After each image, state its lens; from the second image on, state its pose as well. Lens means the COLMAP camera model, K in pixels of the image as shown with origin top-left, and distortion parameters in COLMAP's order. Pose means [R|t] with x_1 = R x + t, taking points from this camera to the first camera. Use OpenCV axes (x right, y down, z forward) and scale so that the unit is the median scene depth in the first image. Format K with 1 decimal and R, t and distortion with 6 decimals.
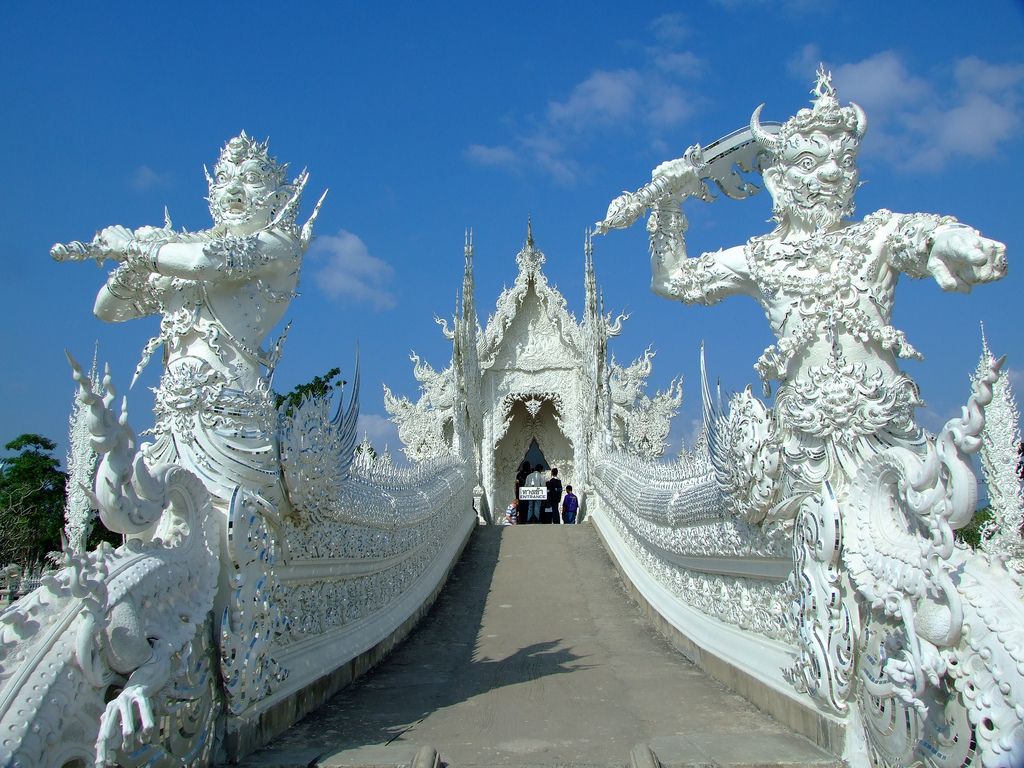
lens RADIAL K [[821.9, 0, 507.1], [0, 821.9, 389.9], [0, 0, 1]] dist [-0.053818, -0.006473]
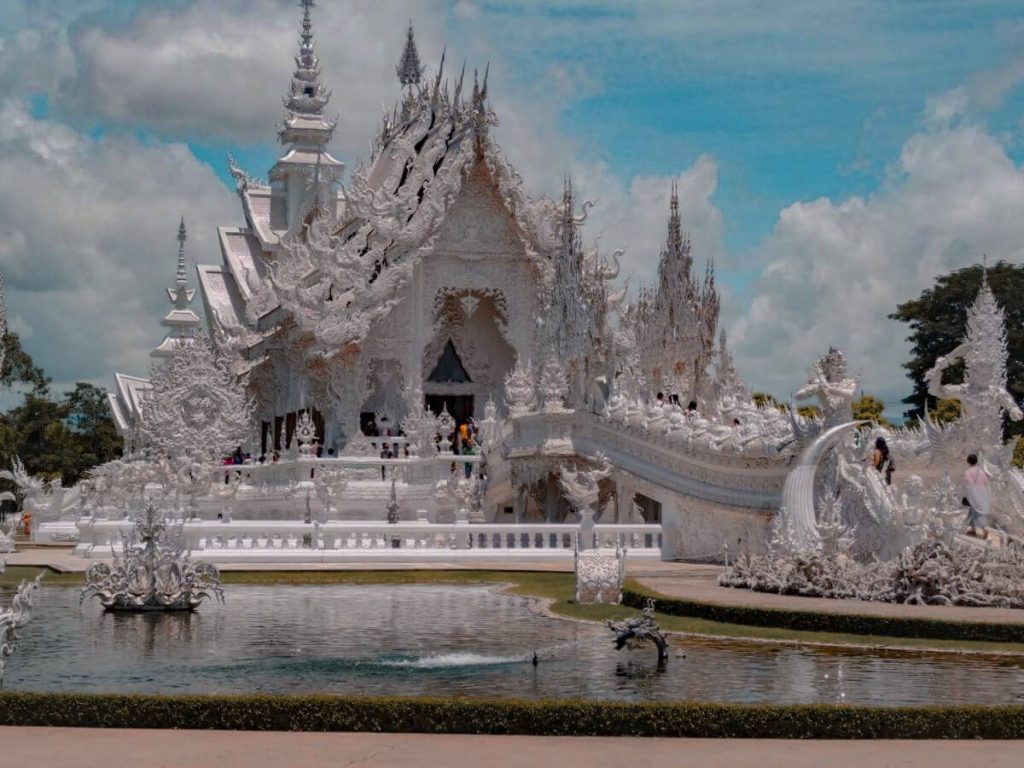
lens RADIAL K [[1925.3, 0, 485.5], [0, 1925.3, 433.0], [0, 0, 1]] dist [0.006436, 0.000000]
pose [[0.950375, 0.028478, 0.309802, -0.536879], [-0.076039, 0.986863, 0.142548, -0.126009], [-0.301672, -0.159031, 0.940055, -0.798342]]
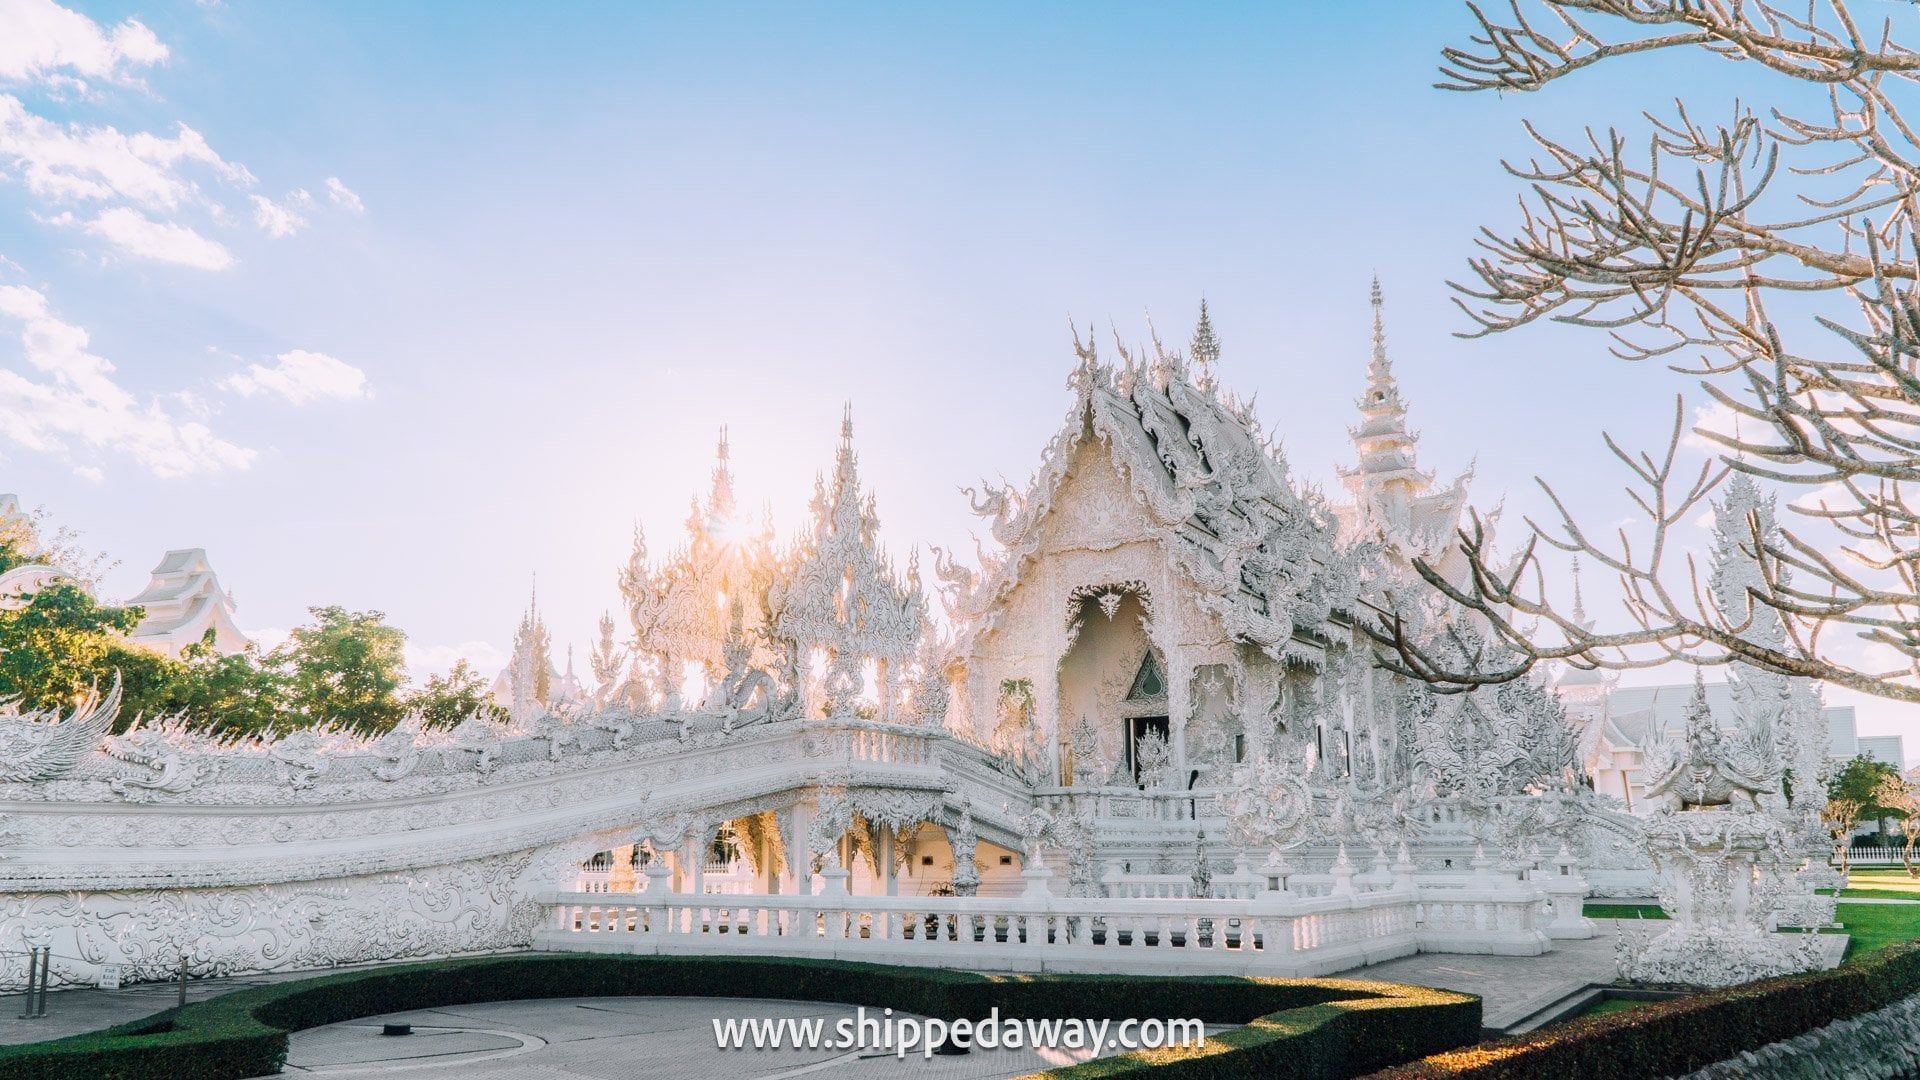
lens RADIAL K [[1520.5, 0, 918.2], [0, 1520.5, 607.0], [0, 0, 1]] dist [-0.047839, -0.004263]
pose [[0.867872, -0.070089, -0.491818, 0.499254], [0.091688, 0.995589, 0.019914, -0.015619], [0.488253, -0.062376, 0.870470, -0.132004]]
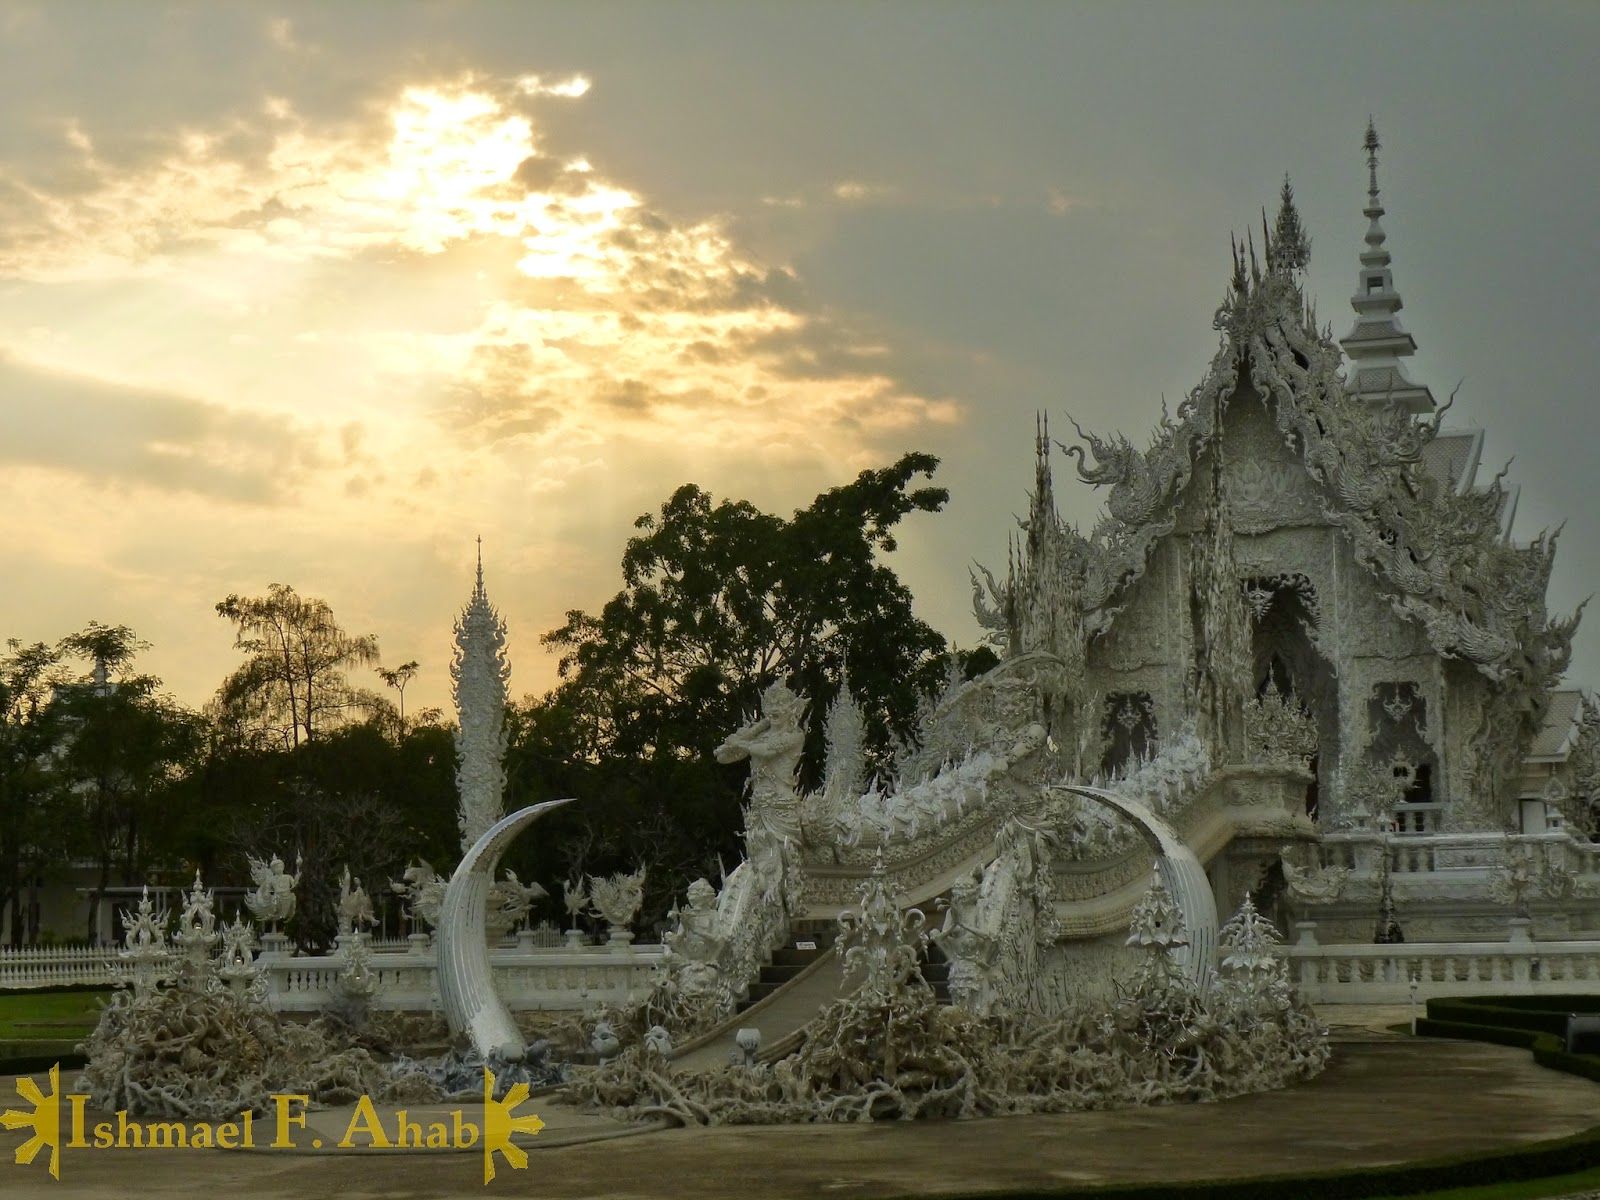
lens RADIAL K [[2729.7, 0, 810.0], [0, 2729.7, 658.8], [0, 0, 1]] dist [0.084755, 0.000000]
pose [[0.965010, -0.028081, -0.260705, 0.211385], [0.056292, 0.993254, 0.101383, -0.137532], [0.256099, -0.112511, 0.960081, -0.756982]]
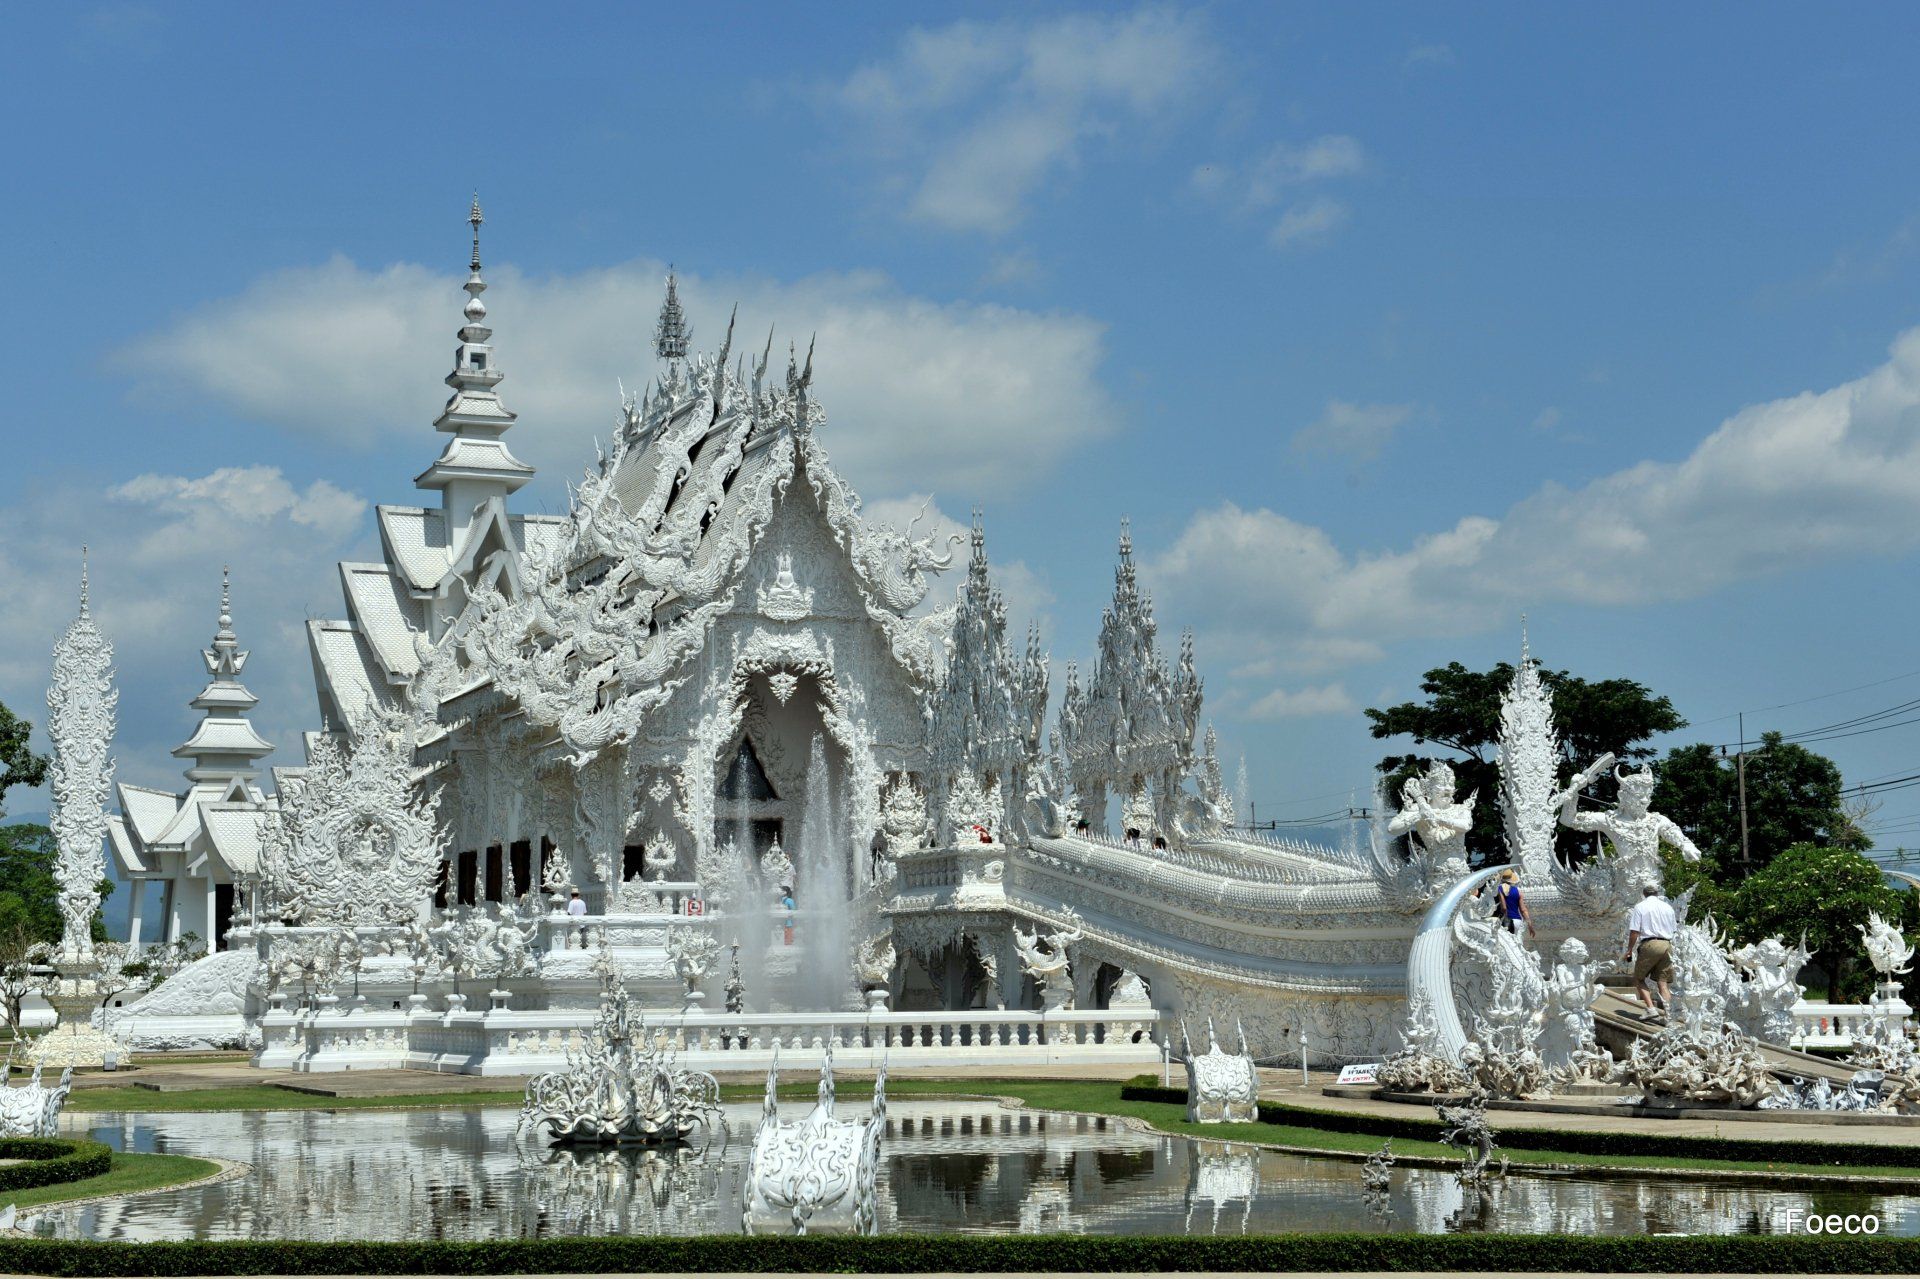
lens RADIAL K [[2987.7, 0, 940.0], [0, 2987.7, 648.3], [0, 0, 1]] dist [0.131255, 0.000000]
pose [[0.910083, 0.052175, 0.411129, -0.695694], [-0.085111, 0.994428, 0.062204, -0.137516], [-0.405592, -0.091603, 0.909452, -0.850730]]
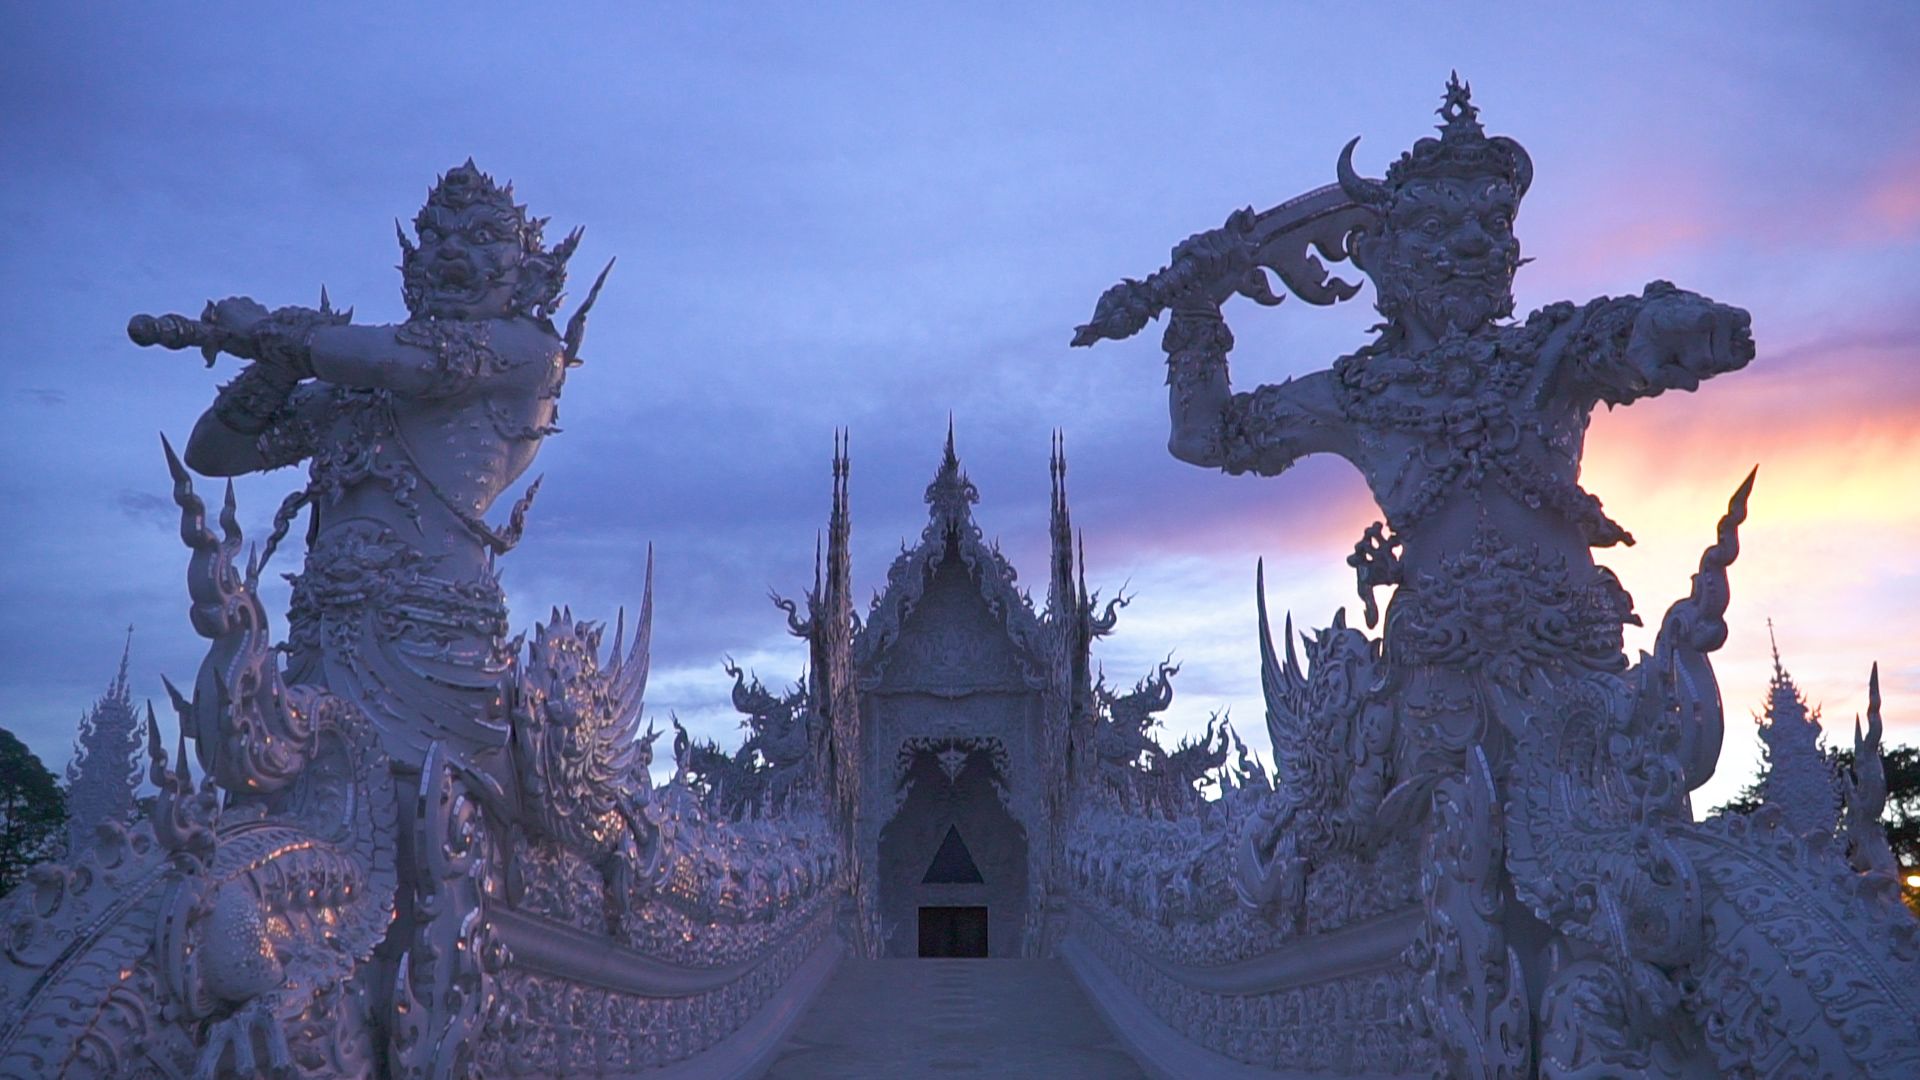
lens RADIAL K [[1509.5, 0, 957.2], [0, 1509.5, 554.6], [0, 0, 1]] dist [-0.012360, -0.005387]
pose [[0.999245, 0.019592, 0.033538, -0.001252], [-0.015138, 0.991625, -0.128257, 0.012009], [-0.035770, 0.127653, 0.991174, -0.006004]]
